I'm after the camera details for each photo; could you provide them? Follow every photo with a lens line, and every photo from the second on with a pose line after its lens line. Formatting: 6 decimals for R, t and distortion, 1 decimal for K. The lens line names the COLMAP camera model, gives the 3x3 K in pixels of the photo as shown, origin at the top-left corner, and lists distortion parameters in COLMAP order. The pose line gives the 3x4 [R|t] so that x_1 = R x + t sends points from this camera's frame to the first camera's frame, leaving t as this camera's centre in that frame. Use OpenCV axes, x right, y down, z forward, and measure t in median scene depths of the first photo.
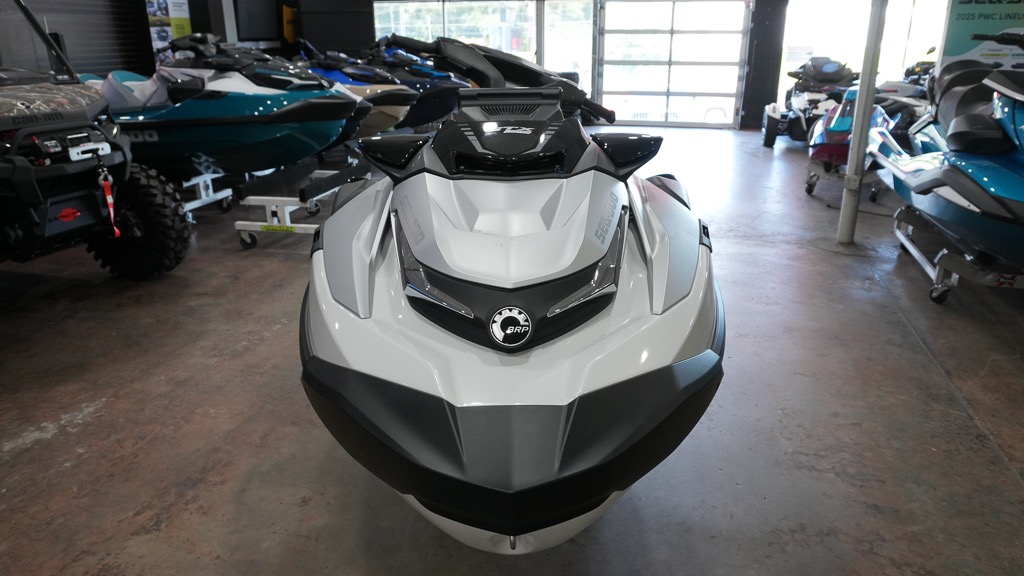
lens RADIAL K [[698.0, 0, 515.5], [0, 698.0, 288.8], [0, 0, 1]] dist [-0.068835, 0.047524]
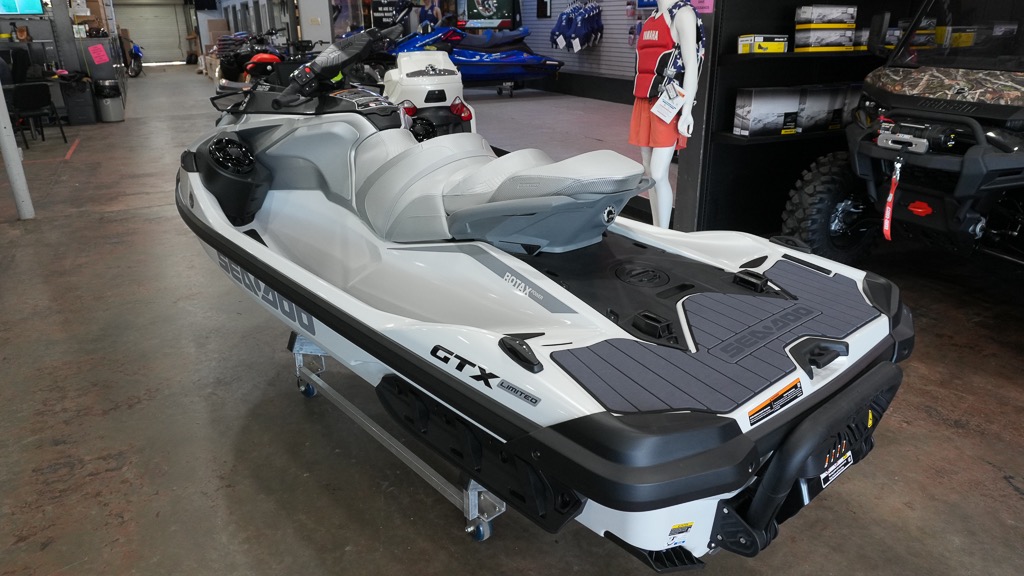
lens RADIAL K [[698.0, 0, 515.5], [0, 698.0, 288.8], [0, 0, 1]] dist [-0.068835, 0.047524]
pose [[-0.752484, 0.246326, -0.610812, 0.246481], [-0.213042, 0.786528, 0.579644, -0.303009], [0.623202, 0.566302, -0.539372, 0.826377]]
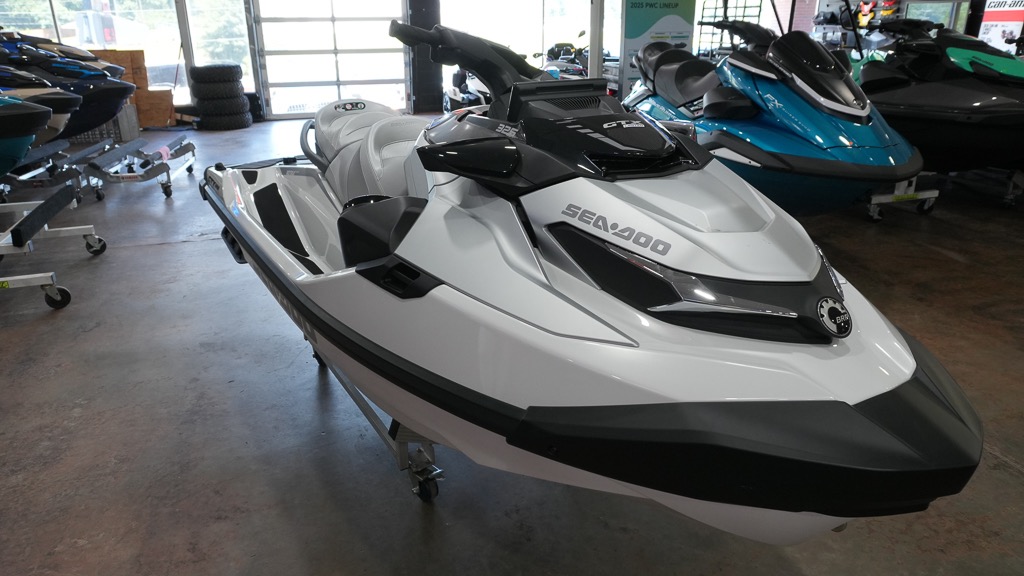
lens RADIAL K [[698.0, 0, 515.5], [0, 698.0, 288.8], [0, 0, 1]] dist [-0.068835, 0.047524]
pose [[0.857084, -0.182092, 0.481923, -0.187936], [0.174132, 0.982790, 0.061655, -0.027442], [-0.484856, 0.031075, 0.874042, 0.074881]]
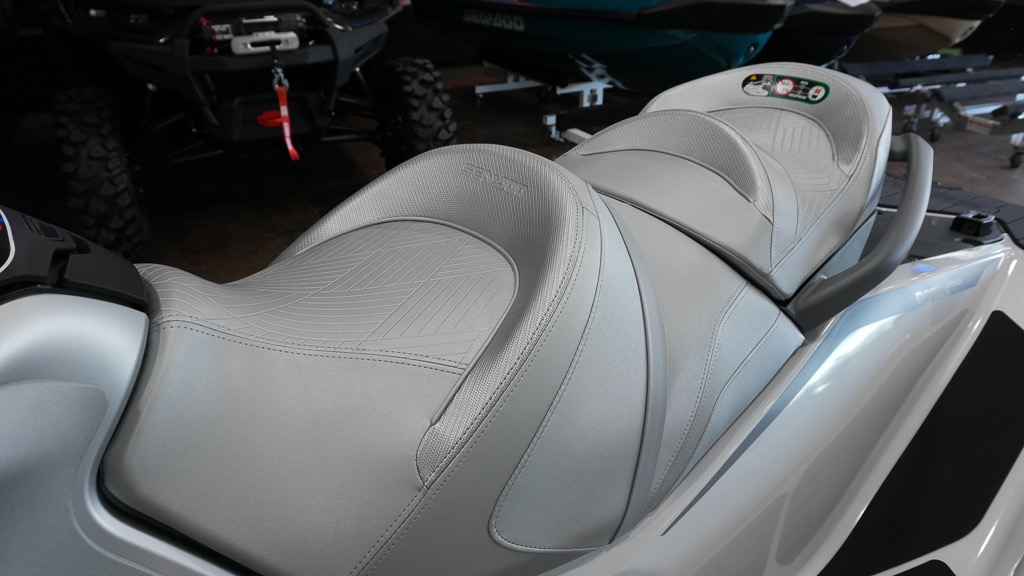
lens RADIAL K [[698.0, 0, 515.5], [0, 698.0, 288.8], [0, 0, 1]] dist [-0.068835, 0.047524]
pose [[0.648527, 0.364714, -0.668129, 0.099240], [-0.257194, 0.931110, 0.258621, -0.138940], [0.716424, 0.004116, 0.697653, 0.432422]]
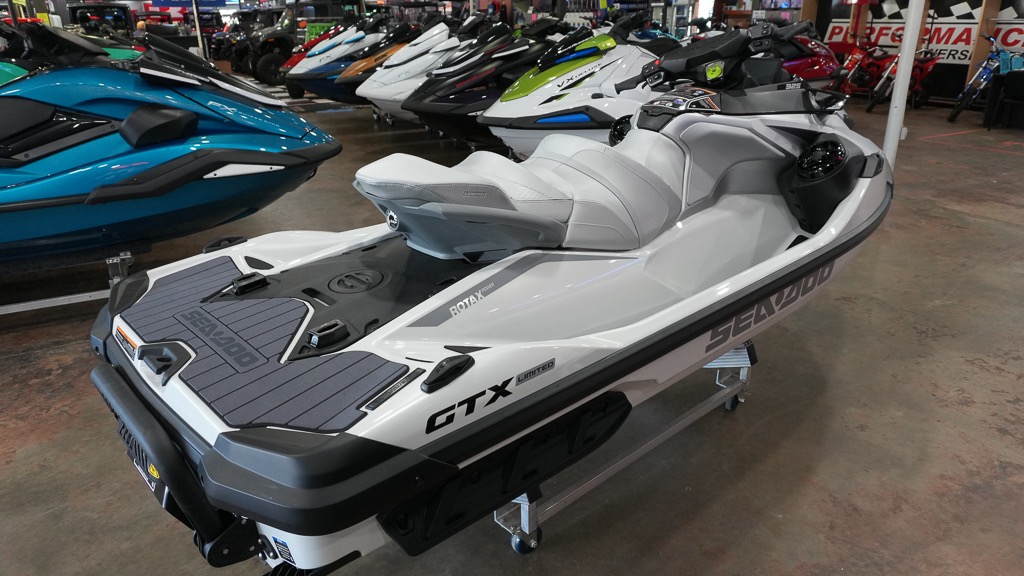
lens RADIAL K [[698.0, 0, 515.5], [0, 698.0, 288.8], [0, 0, 1]] dist [-0.068835, 0.047524]
pose [[-0.679303, -0.258800, 0.686710, -0.277190], [0.258356, 0.791509, 0.553864, -0.286381], [-0.686877, 0.553657, -0.470812, 0.785279]]
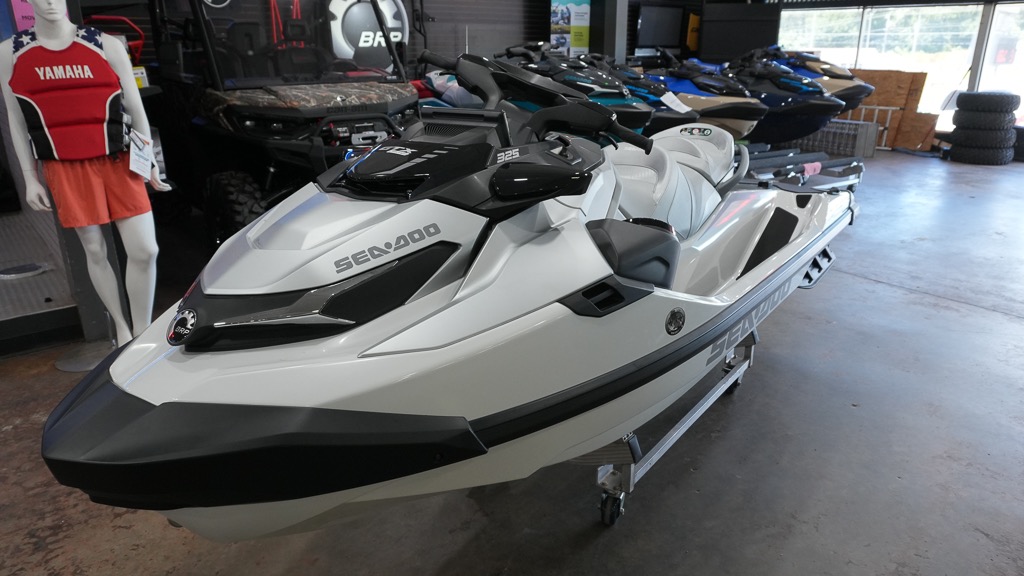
lens RADIAL K [[694.6, 0, 512.0], [0, 694.6, 288.0], [0, 0, 1]] dist [-0.067777, 0.047979]
pose [[0.805334, 0.197812, -0.558845, 0.215207], [-0.202275, 0.977805, 0.054618, -0.036480], [0.557245, 0.069055, 0.827472, 0.083919]]
